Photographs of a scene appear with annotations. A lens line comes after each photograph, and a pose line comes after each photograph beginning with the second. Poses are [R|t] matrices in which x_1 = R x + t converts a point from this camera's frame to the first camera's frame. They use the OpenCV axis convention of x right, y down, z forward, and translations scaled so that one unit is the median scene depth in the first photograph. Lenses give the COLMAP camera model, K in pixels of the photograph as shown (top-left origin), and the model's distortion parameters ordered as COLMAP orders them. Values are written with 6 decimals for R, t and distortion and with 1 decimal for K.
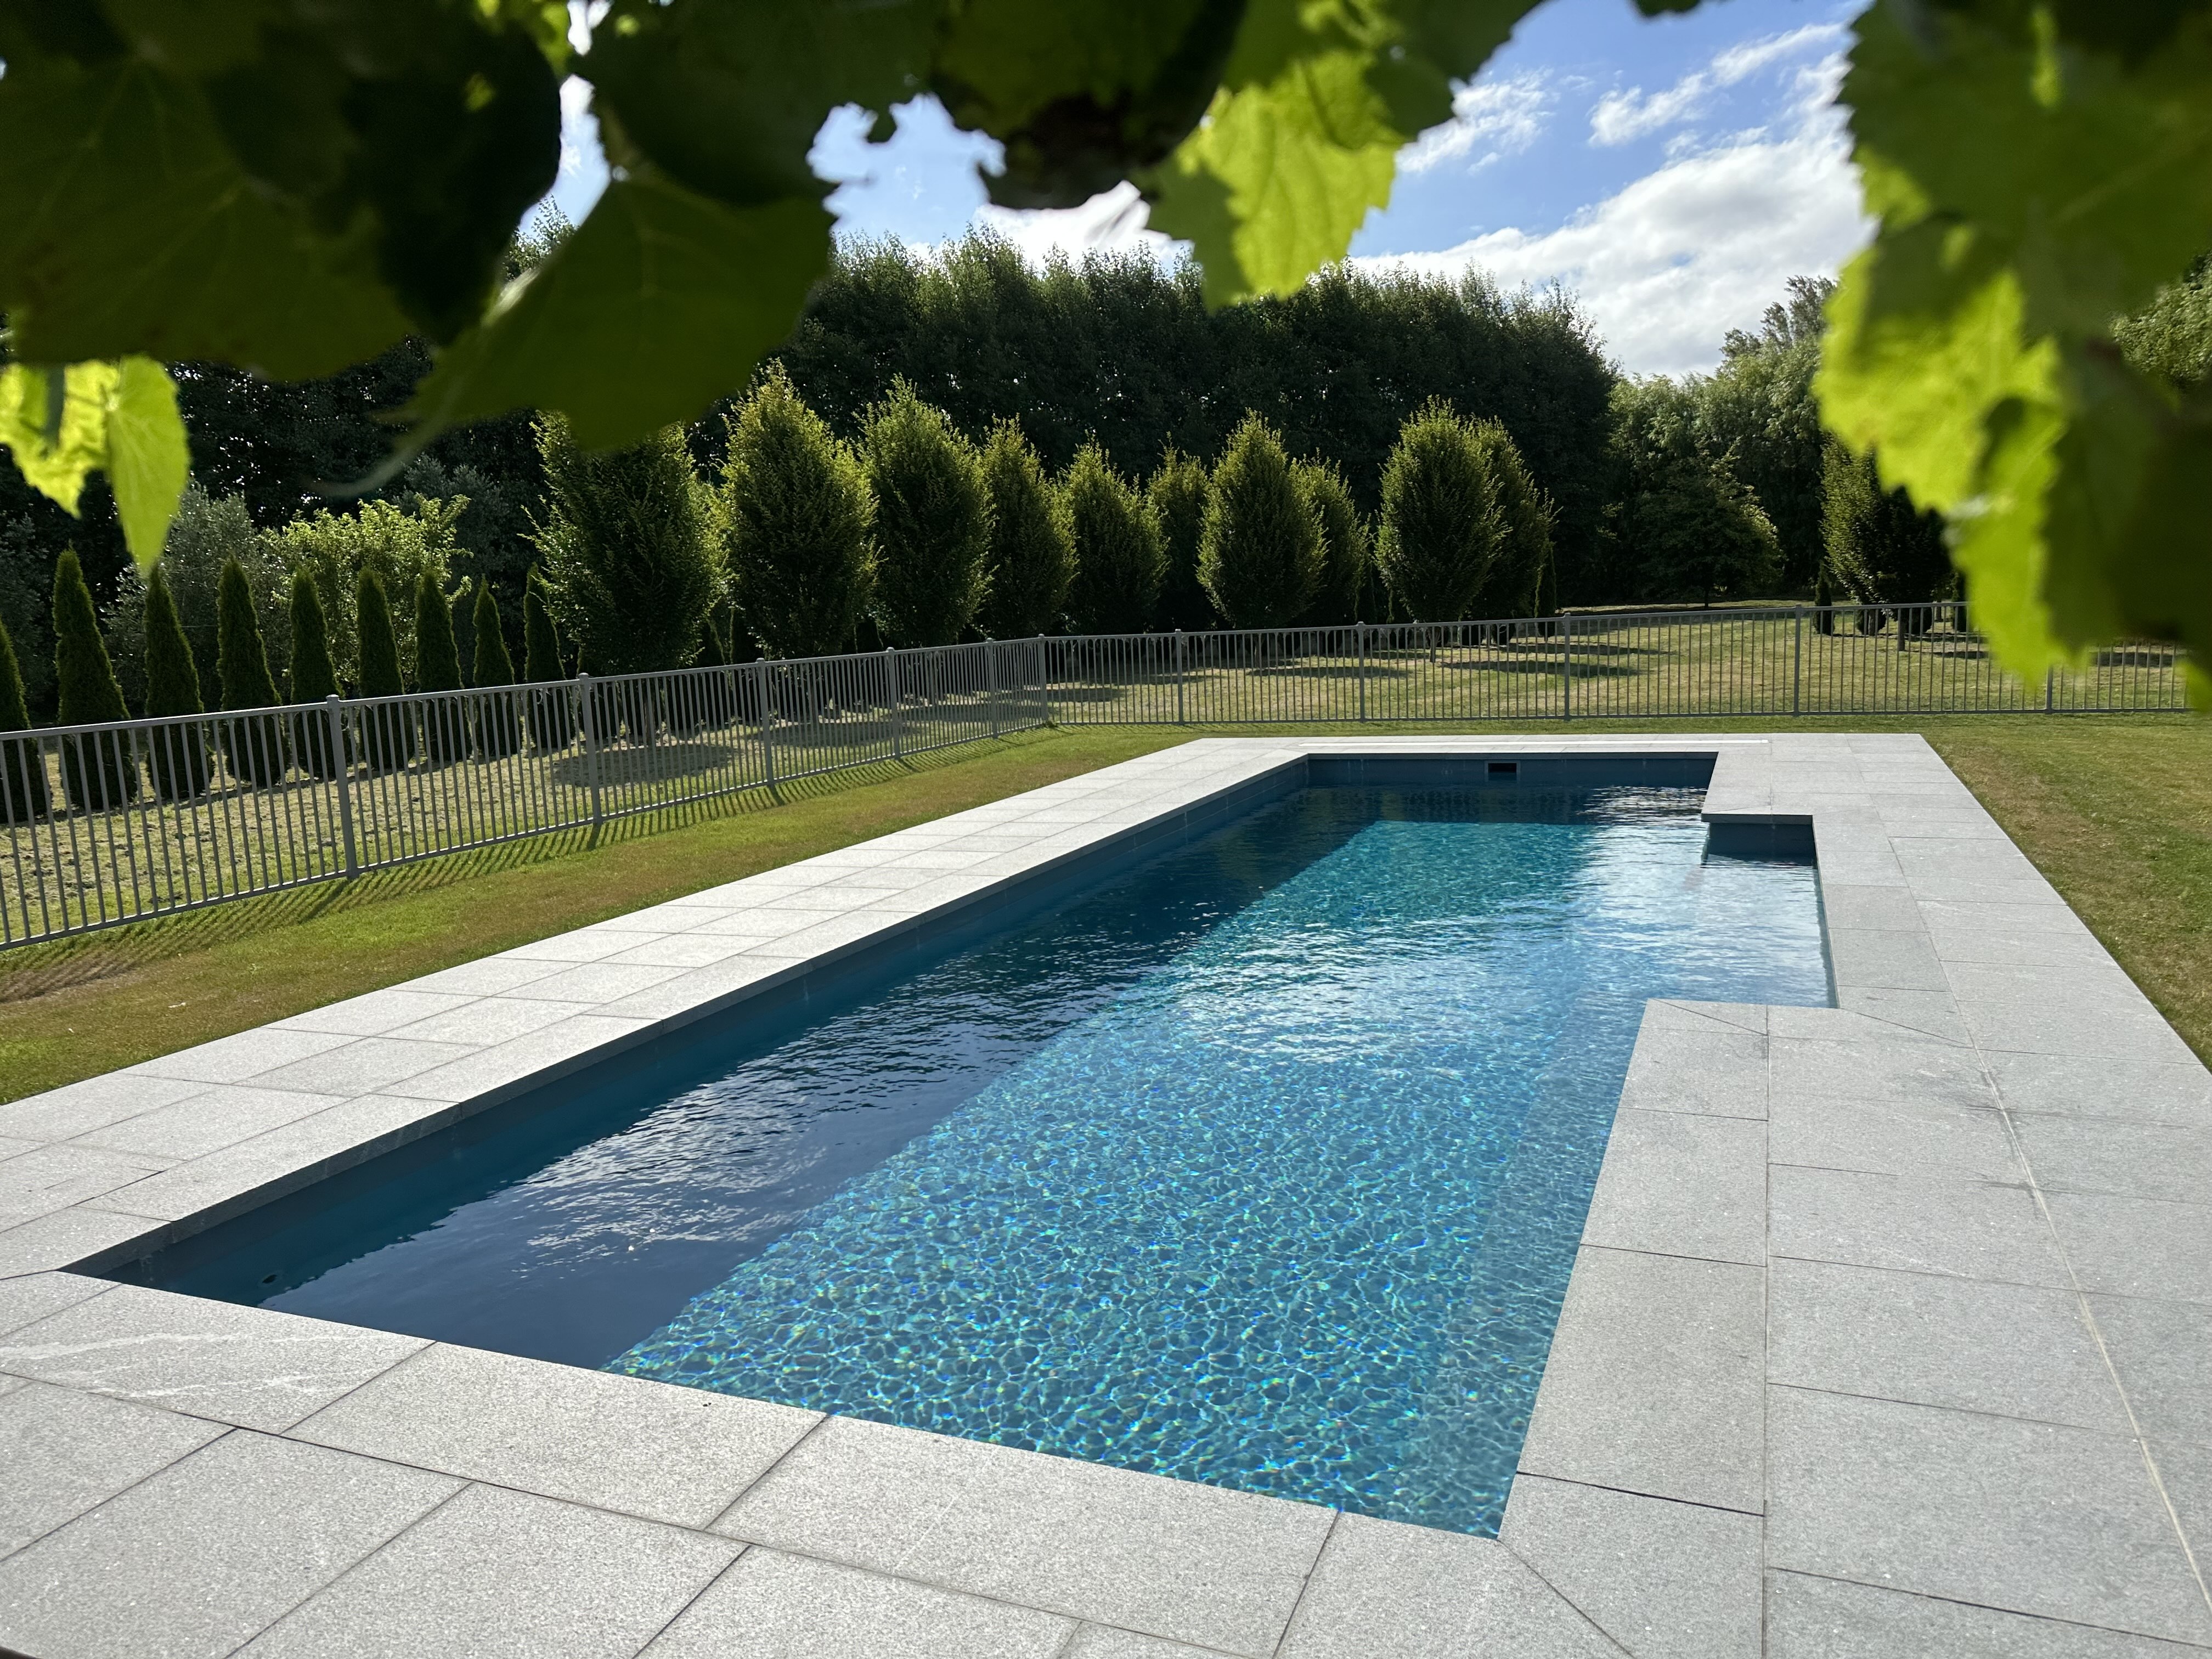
lens RADIAL K [[1556.9, 0, 1106.0], [0, 1556.9, 829.5], [0, 0, 1]] dist [-0.004673, -0.002270]
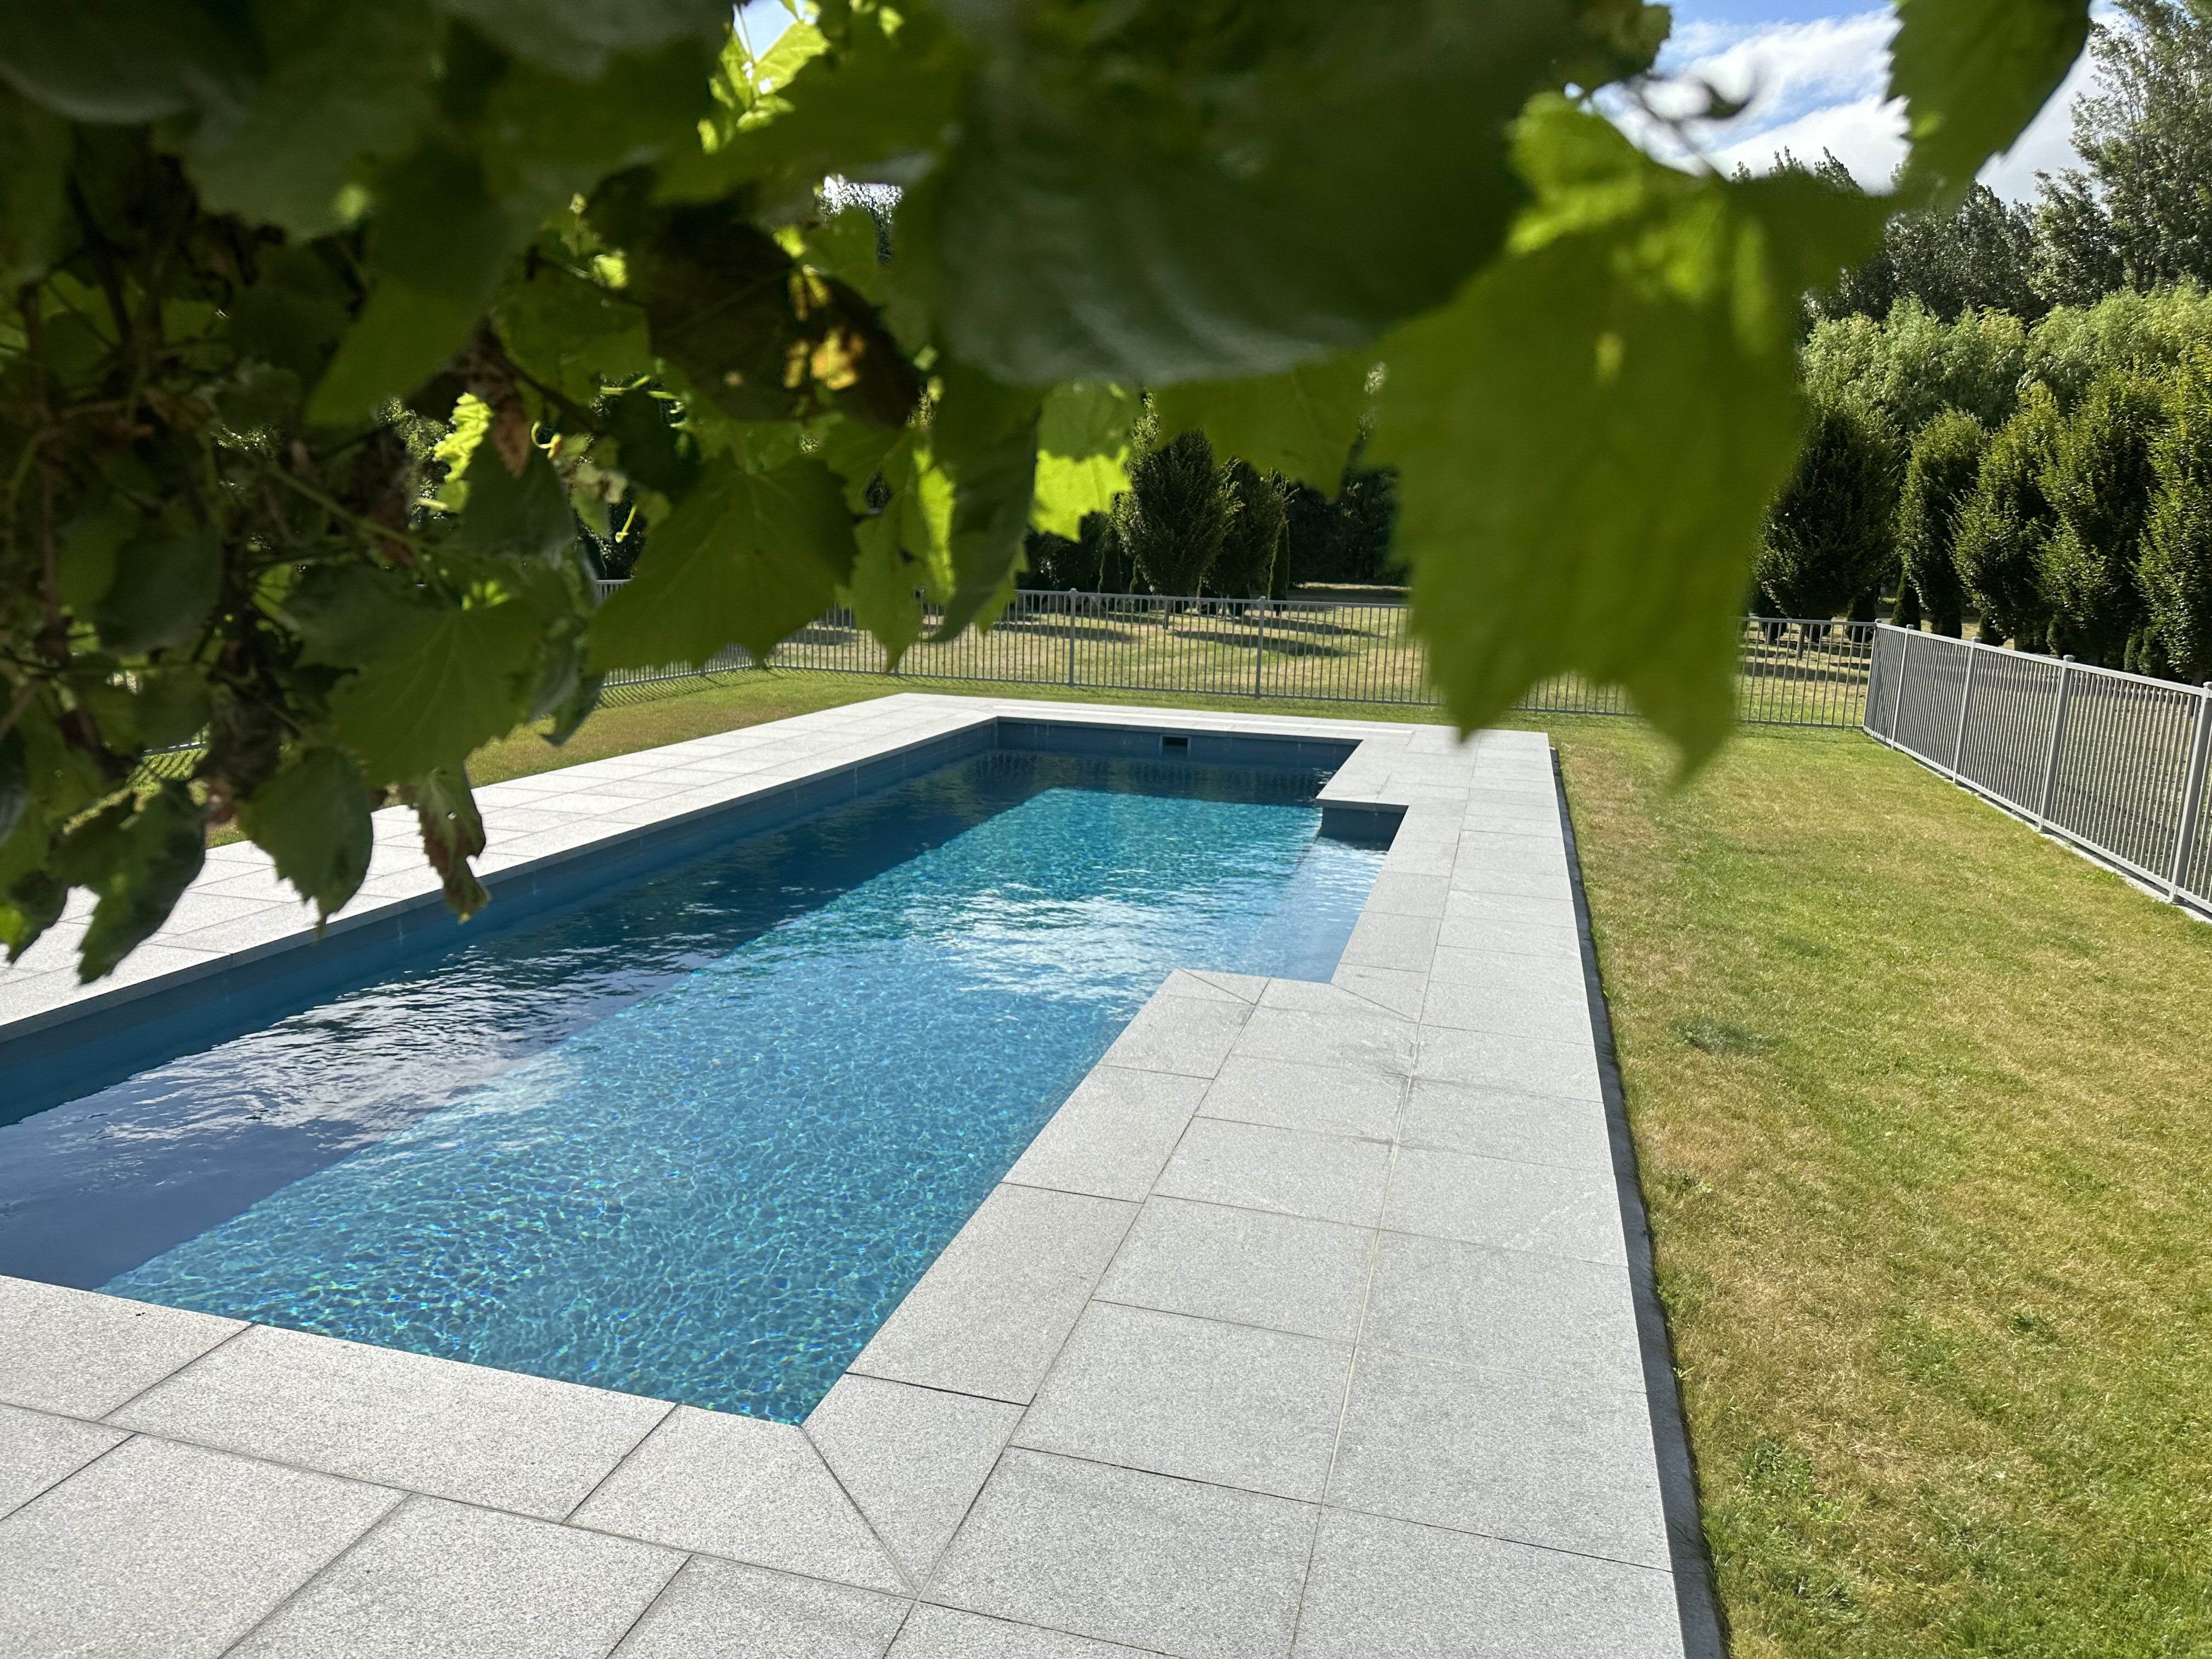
lens RADIAL K [[1551.9, 0, 1084.7], [0, 1551.9, 826.0], [0, 0, 1]] dist [0.047367, -0.060316]
pose [[0.988557, 0.051990, 0.141602, 0.043807], [-0.056422, 0.998029, 0.027462, -0.007192], [-0.139895, -0.035137, 0.989543, -0.031482]]
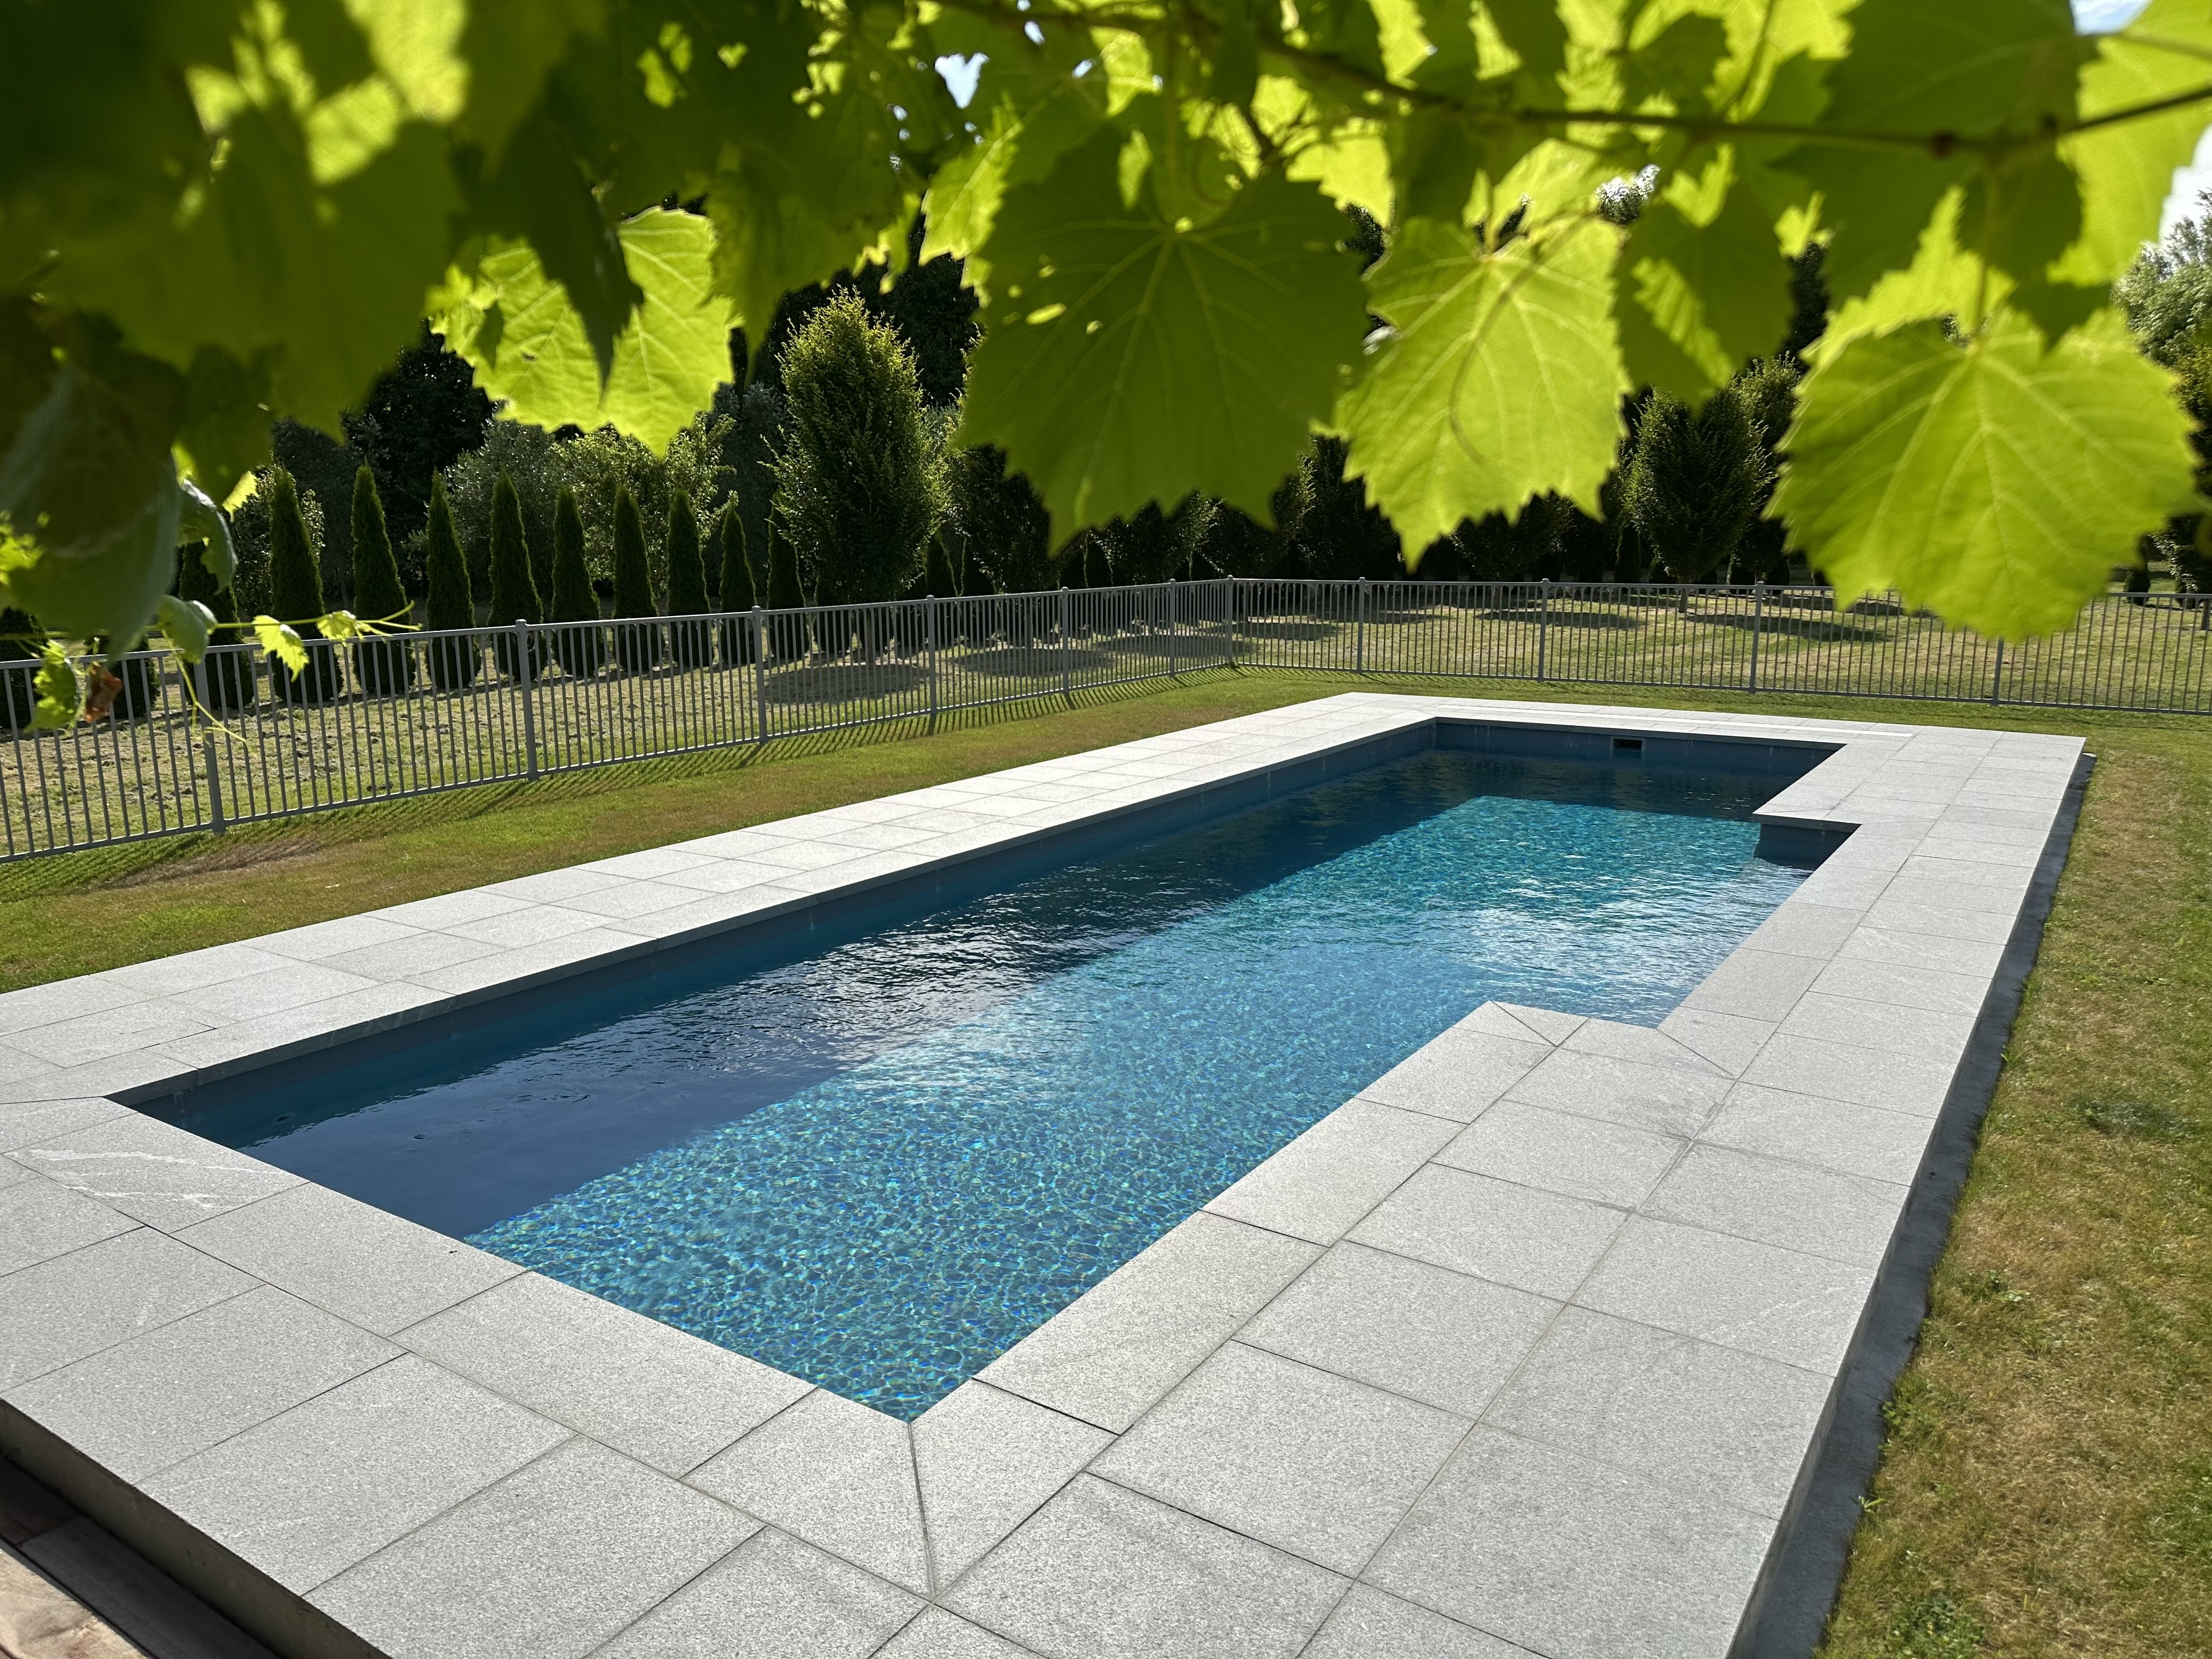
lens RADIAL K [[1540.0, 0, 1106.0], [0, 1540.0, 829.5], [0, 0, 1]] dist [0.042570, -0.051526]
pose [[0.981179, 0.076092, -0.177475, 0.096929], [-0.066260, 0.995955, 0.060692, -0.020855], [0.181376, -0.047790, 0.982252, -0.036614]]
